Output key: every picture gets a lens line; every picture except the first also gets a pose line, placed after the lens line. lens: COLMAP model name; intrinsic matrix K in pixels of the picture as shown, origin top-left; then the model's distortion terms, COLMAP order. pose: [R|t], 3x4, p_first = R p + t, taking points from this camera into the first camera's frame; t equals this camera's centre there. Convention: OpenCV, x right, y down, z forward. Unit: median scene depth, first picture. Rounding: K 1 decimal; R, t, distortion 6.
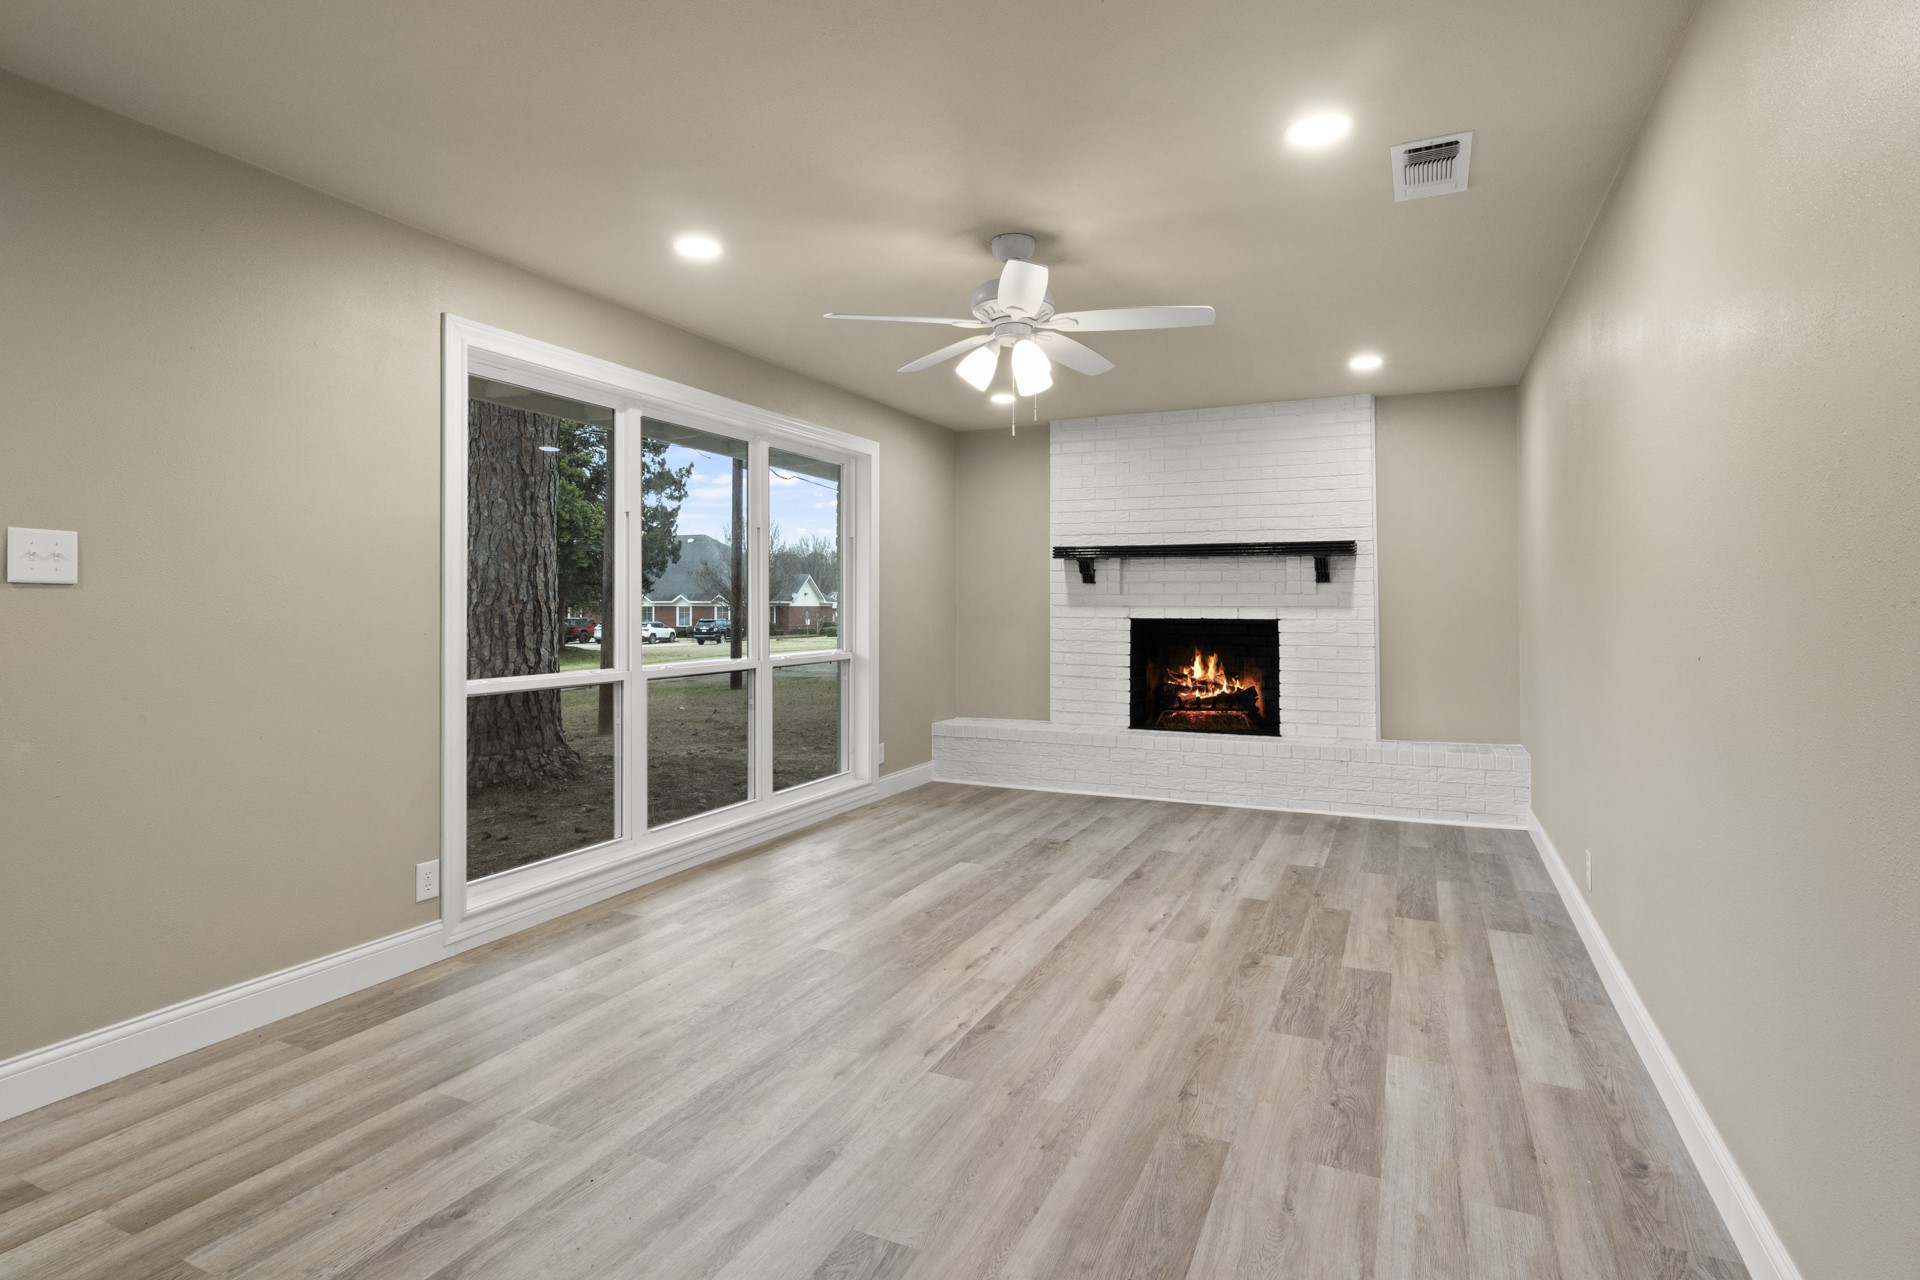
lens RADIAL K [[970.0, 0, 960.4], [0, 970.0, 602.6], [0, 0, 1]] dist [0.004980, 0.000856]
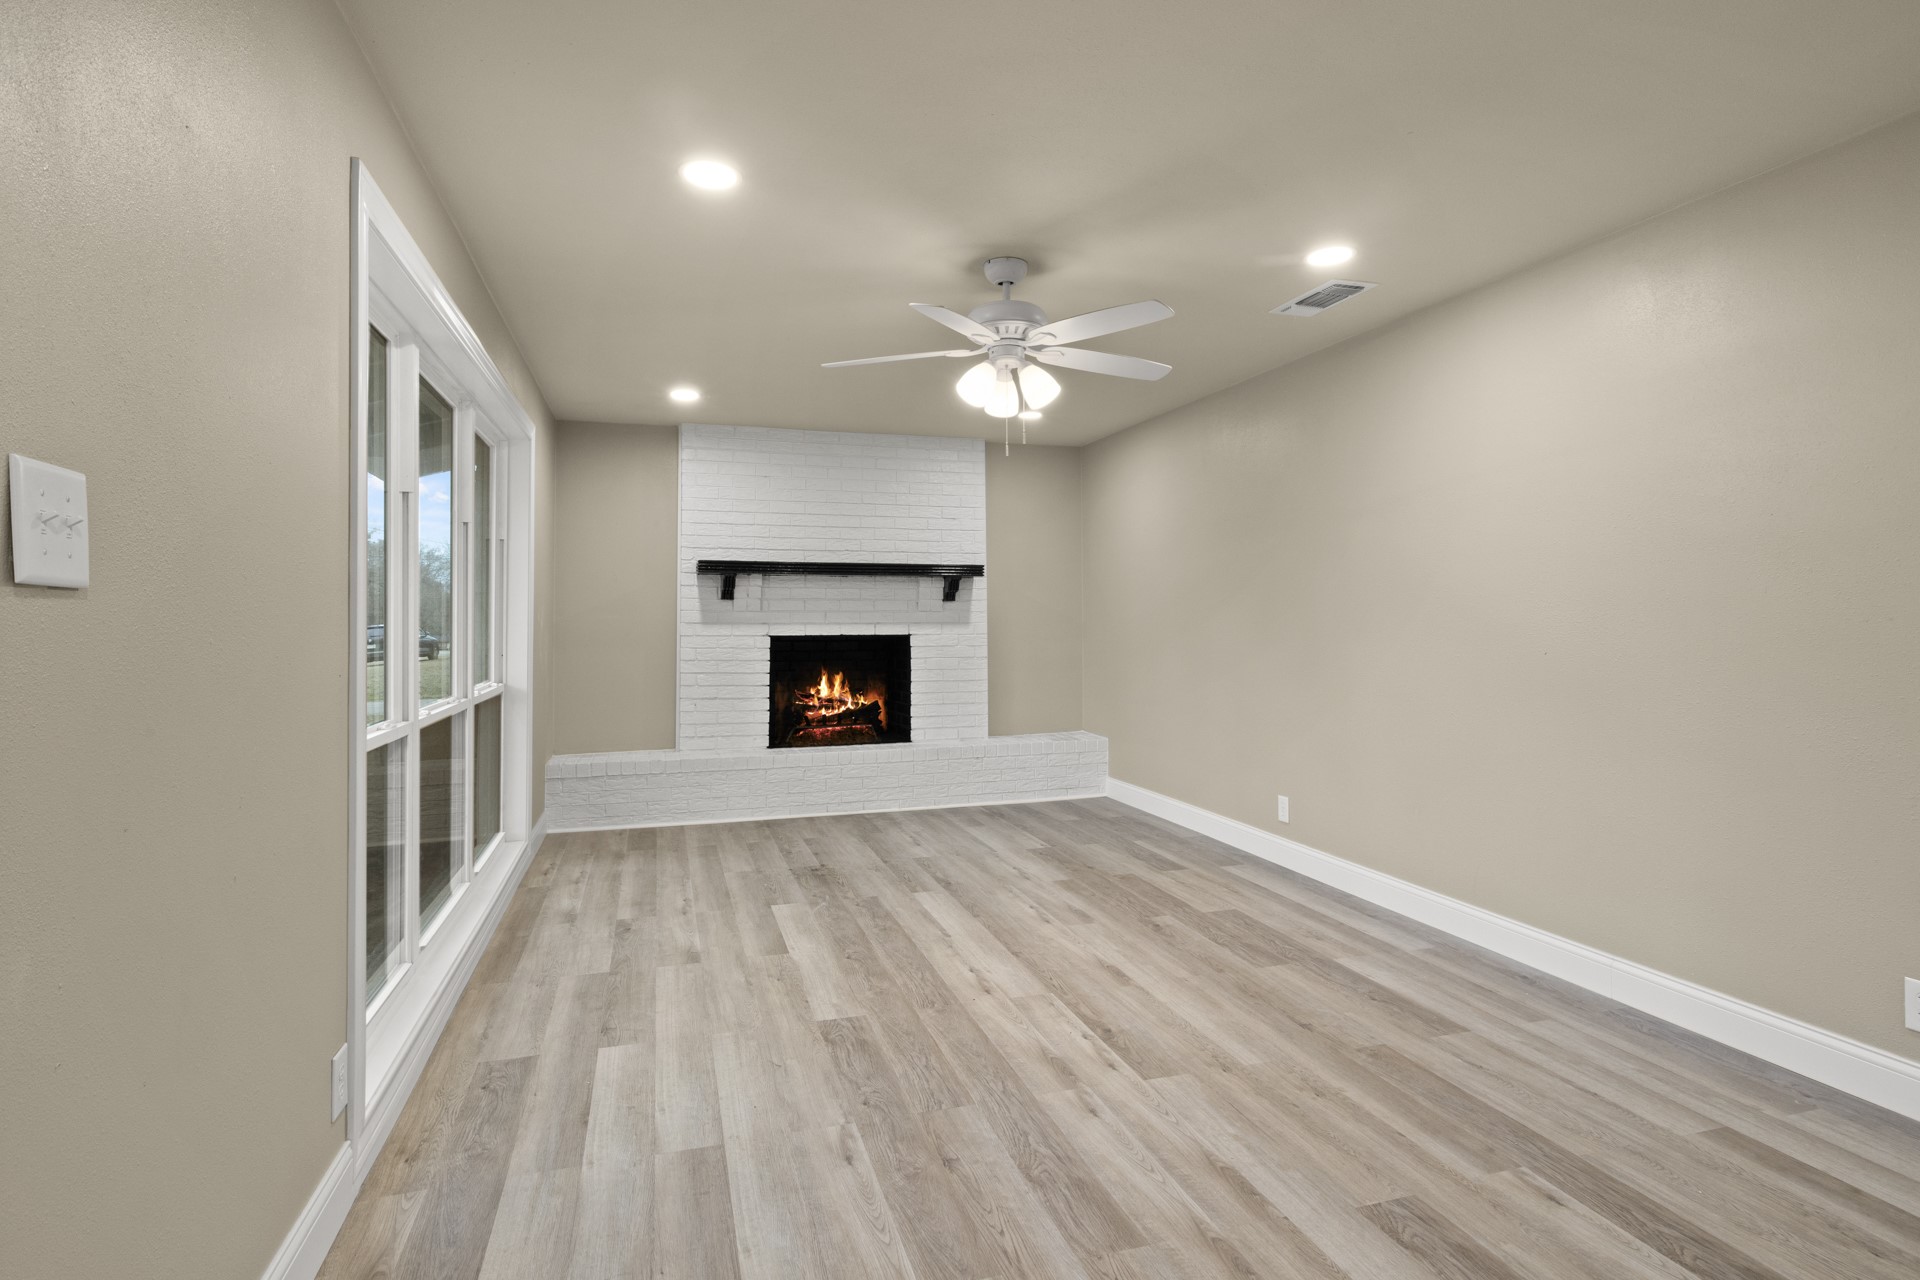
lens RADIAL K [[970.0, 0, 960.4], [0, 970.0, 602.6], [0, 0, 1]] dist [0.004980, 0.000856]
pose [[0.743108, 0.008296, 0.669120, -0.570652], [0.002937, 0.999873, -0.015659, -0.002129], [-0.669165, 0.013601, 0.742989, 0.240940]]
